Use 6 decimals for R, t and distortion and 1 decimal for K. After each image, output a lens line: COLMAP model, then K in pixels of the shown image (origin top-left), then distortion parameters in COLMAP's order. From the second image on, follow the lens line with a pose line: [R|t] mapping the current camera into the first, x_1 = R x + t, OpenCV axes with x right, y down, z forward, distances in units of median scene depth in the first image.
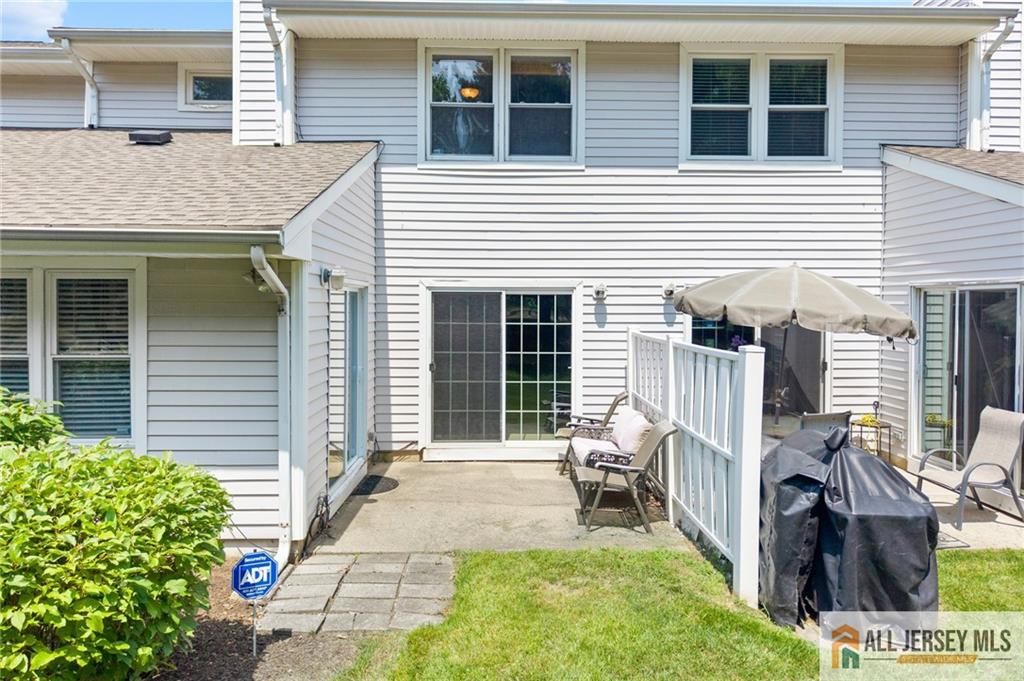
lens RADIAL K [[671.7, 0, 512.0], [0, 671.7, 340.5], [0, 0, 1]] dist [0.003937, -0.001267]
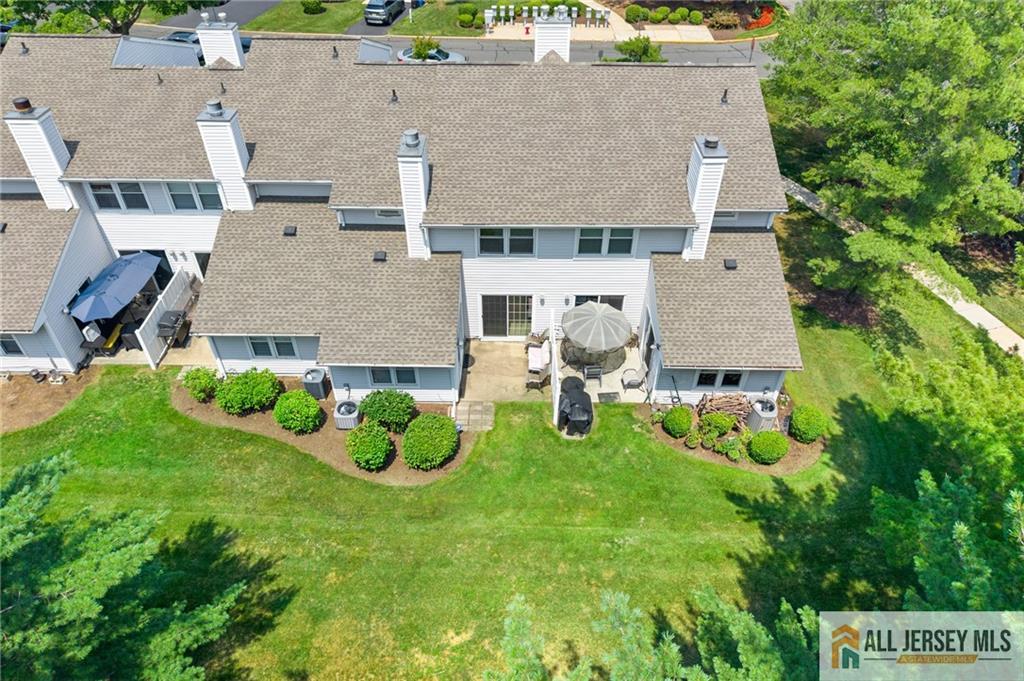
lens RADIAL K [[671.7, 0, 512.0], [0, 671.7, 340.5], [0, 0, 1]] dist [0.003937, -0.001267]
pose [[0.999398, 0.022811, -0.026154, 0.083060], [-0.000511, 0.763225, 0.646132, -1.736570], [0.034700, -0.645730, 0.762777, -1.250565]]
